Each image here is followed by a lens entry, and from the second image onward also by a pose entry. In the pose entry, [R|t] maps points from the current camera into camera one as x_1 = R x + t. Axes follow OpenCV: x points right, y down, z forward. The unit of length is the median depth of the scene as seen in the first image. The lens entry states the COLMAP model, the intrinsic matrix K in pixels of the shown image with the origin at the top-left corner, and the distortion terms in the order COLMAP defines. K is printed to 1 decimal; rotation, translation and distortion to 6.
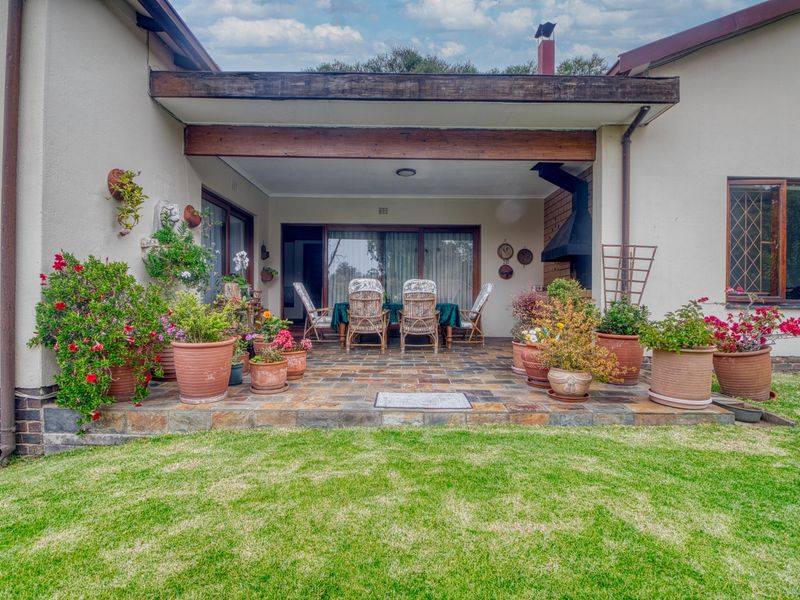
lens RADIAL K [[418.8, 0, 405.4], [0, 418.8, 301.2], [0, 0, 1]] dist [-0.004000, -0.000875]
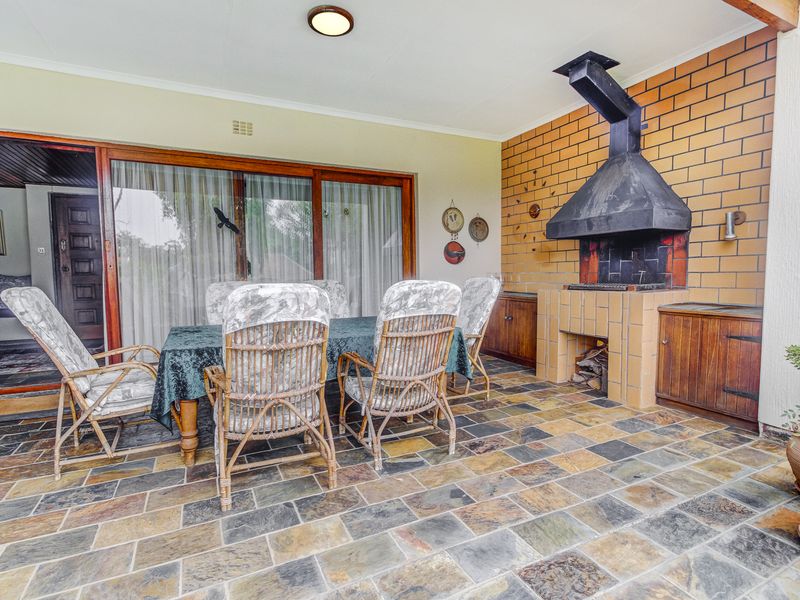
lens RADIAL K [[418.8, 0, 405.4], [0, 418.8, 301.2], [0, 0, 1]] dist [-0.004000, -0.000875]
pose [[0.900732, -0.045688, 0.431966, -0.135735], [0.017185, 0.997423, 0.069662, -0.055992], [-0.434036, -0.055323, 0.899195, 0.613288]]
